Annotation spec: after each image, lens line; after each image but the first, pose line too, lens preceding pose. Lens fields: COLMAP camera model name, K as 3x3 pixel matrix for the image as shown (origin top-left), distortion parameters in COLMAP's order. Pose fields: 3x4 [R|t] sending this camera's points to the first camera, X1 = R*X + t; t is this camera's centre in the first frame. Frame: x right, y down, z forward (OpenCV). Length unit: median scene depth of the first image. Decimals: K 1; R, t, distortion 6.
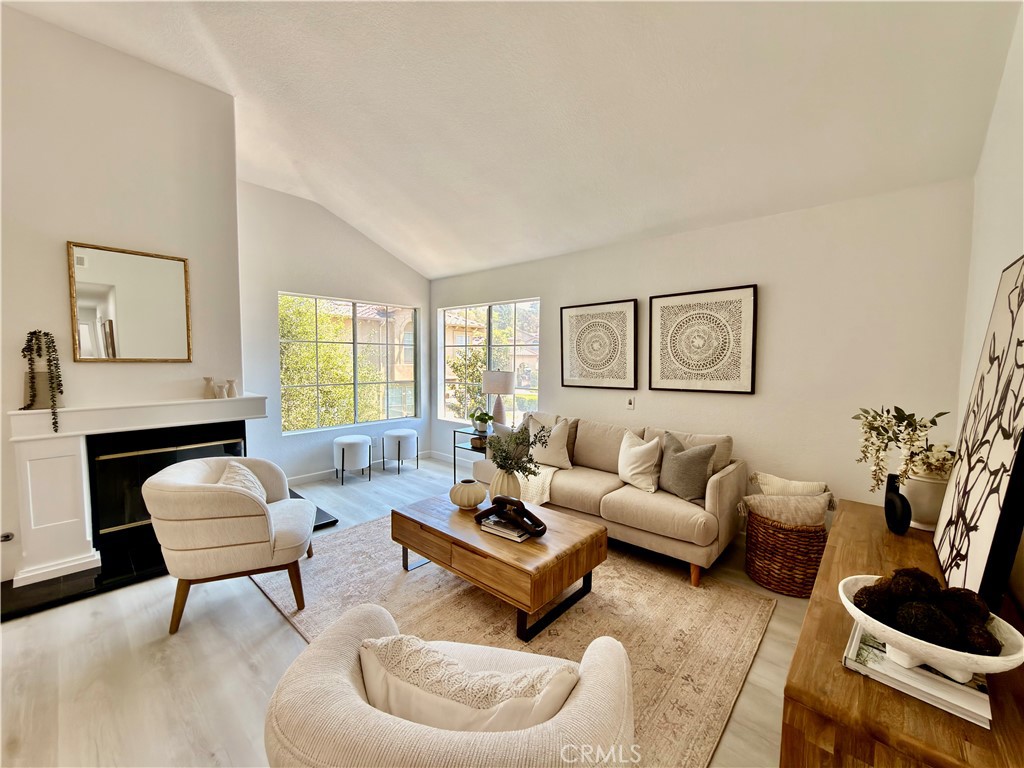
lens RADIAL K [[413.2, 0, 512.0], [0, 413.2, 384.0], [0, 0, 1]] dist [-0.000093, 0.000040]
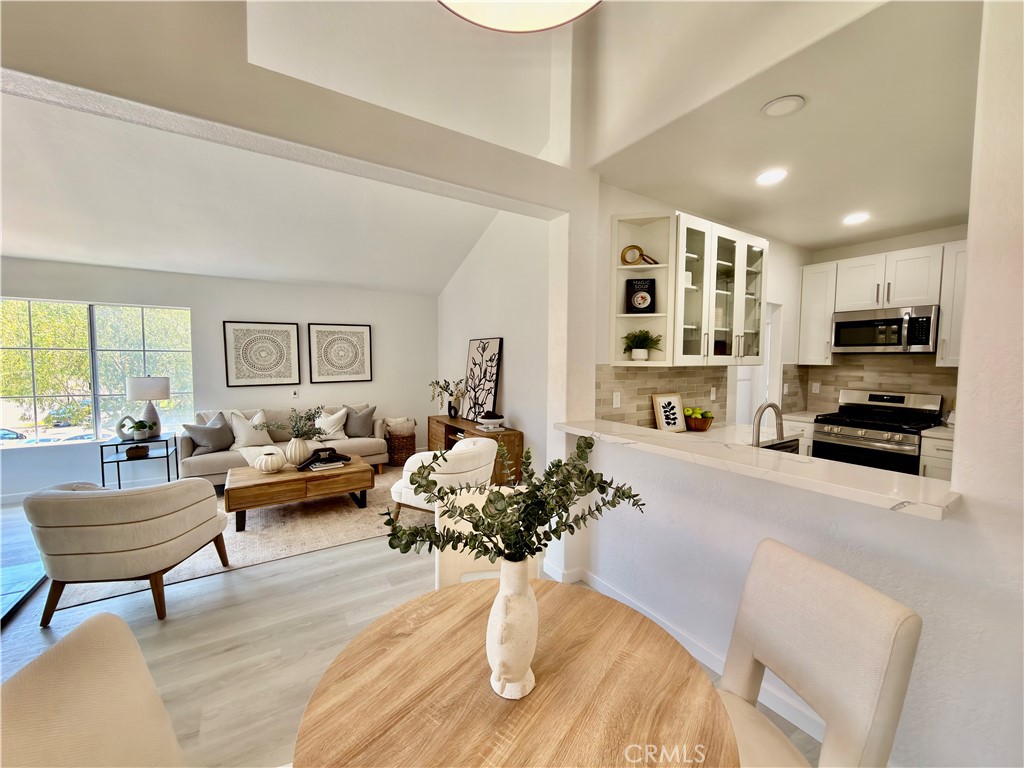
lens RADIAL K [[413.2, 0, 512.0], [0, 413.2, 384.0], [0, 0, 1]] dist [-0.000093, 0.000040]
pose [[0.266360, -0.060891, 0.961948, -0.948620], [0.060078, 0.997111, 0.046481, -0.010518], [-0.962000, 0.045411, 0.269249, -0.134610]]
